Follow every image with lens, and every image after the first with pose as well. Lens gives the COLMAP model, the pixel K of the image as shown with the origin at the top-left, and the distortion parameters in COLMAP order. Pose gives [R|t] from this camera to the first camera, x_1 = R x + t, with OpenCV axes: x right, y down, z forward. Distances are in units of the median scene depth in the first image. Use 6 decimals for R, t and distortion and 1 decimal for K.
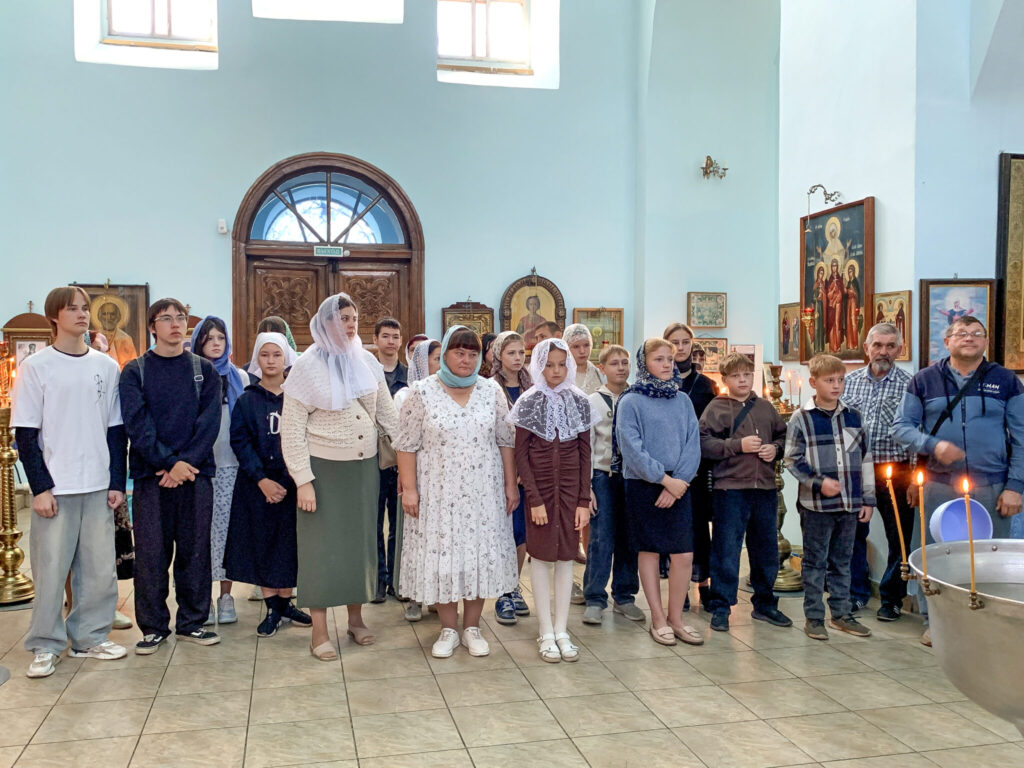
lens RADIAL K [[880.2, 0, 495.7], [0, 880.2, 396.3], [0, 0, 1]] dist [0.067304, -0.139899]
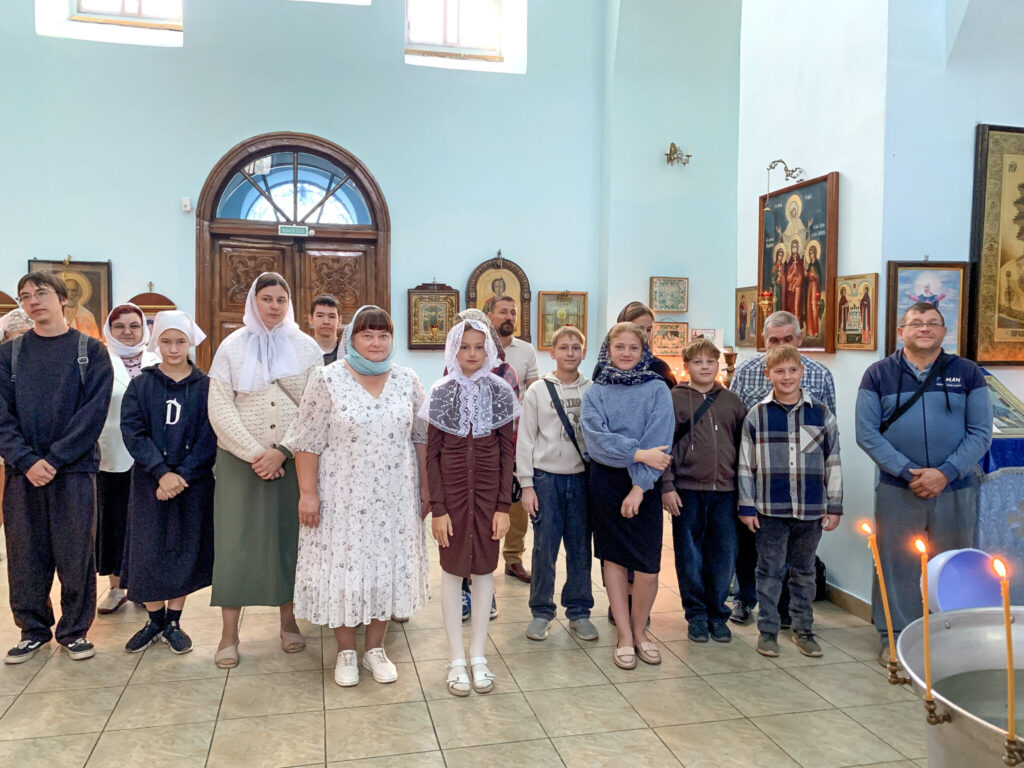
lens RADIAL K [[772.3, 0, 508.5], [0, 772.3, 378.7], [0, 0, 1]] dist [0.035831, -0.061081]
pose [[0.999812, 0.011875, 0.015349, 0.068901], [-0.012029, 0.999878, 0.009969, -0.012608], [-0.015229, -0.010152, 0.999832, 0.183708]]
